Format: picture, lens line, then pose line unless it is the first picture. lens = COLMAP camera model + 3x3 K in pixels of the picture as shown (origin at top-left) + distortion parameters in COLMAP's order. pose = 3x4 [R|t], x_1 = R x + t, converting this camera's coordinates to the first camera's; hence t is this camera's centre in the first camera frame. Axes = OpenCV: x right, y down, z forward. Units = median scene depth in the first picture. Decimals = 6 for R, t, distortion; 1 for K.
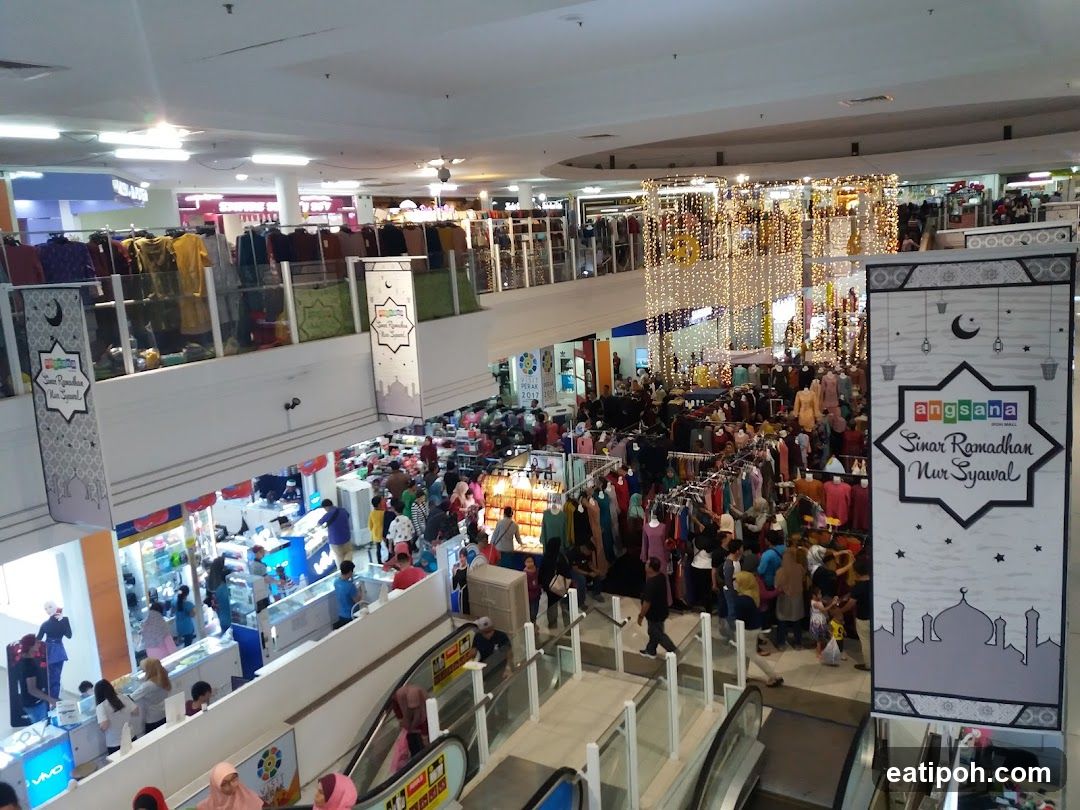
lens RADIAL K [[849.1, 0, 540.0], [0, 849.1, 405.0], [0, 0, 1]] dist [0.099702, -0.150072]
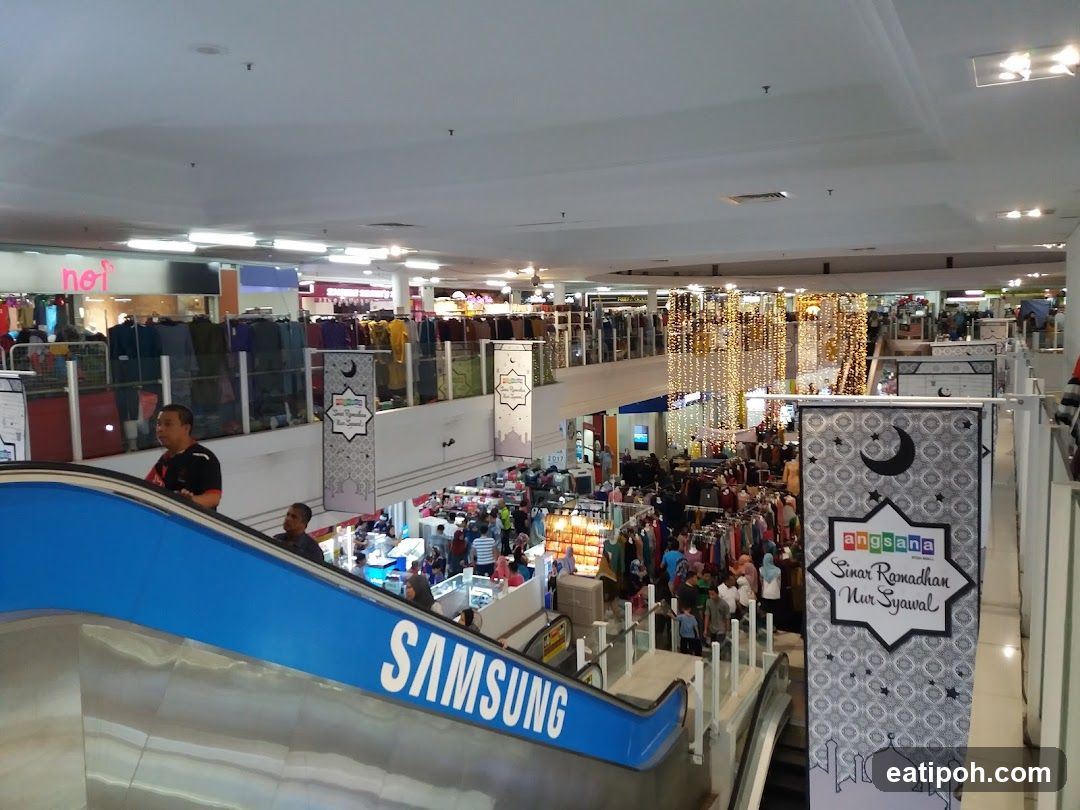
lens RADIAL K [[847.3, 0, 540.0], [0, 847.3, 405.0], [0, 0, 1]] dist [0.127800, -0.283580]
pose [[0.997625, 0.043711, 0.053240, -0.159056], [-0.038349, 0.994460, -0.097867, 0.048194], [-0.057223, 0.095593, 0.993774, -0.270489]]
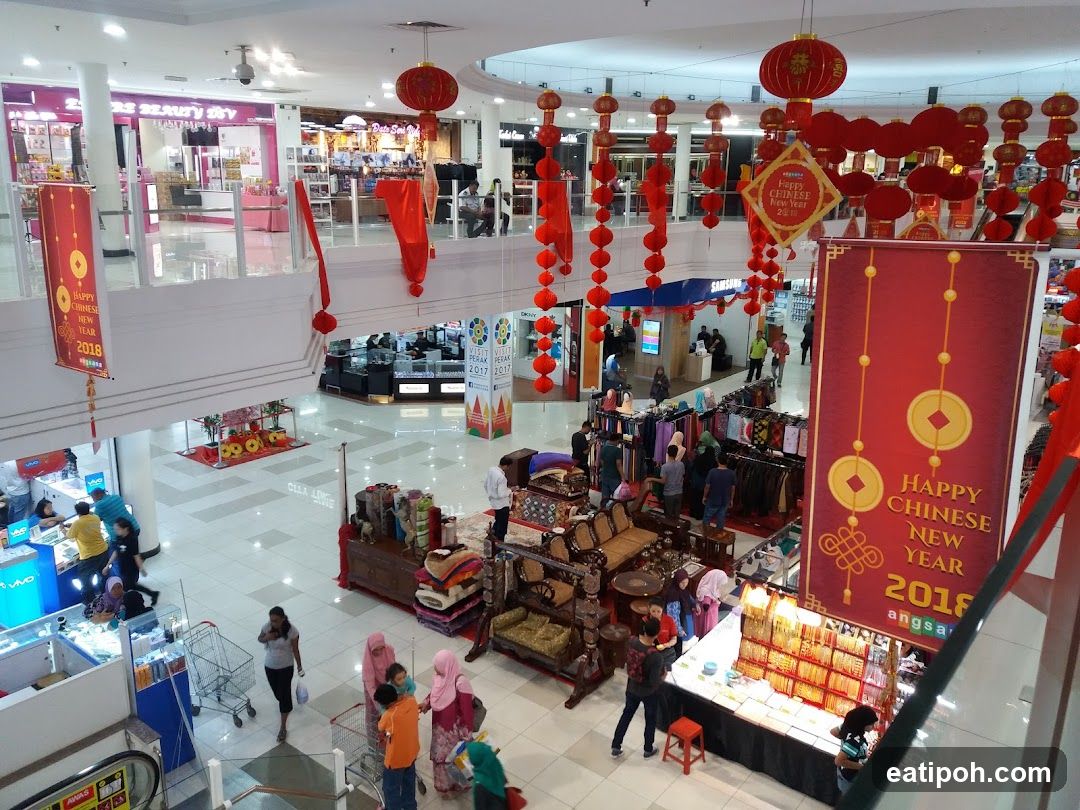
lens RADIAL K [[849.1, 0, 540.0], [0, 849.1, 405.0], [0, 0, 1]] dist [0.099702, -0.150072]
pose [[0.989155, 0.112240, -0.094736, 0.209130], [-0.105110, 0.991461, 0.077175, -0.076843], [0.102589, -0.066380, 0.992507, 0.297039]]
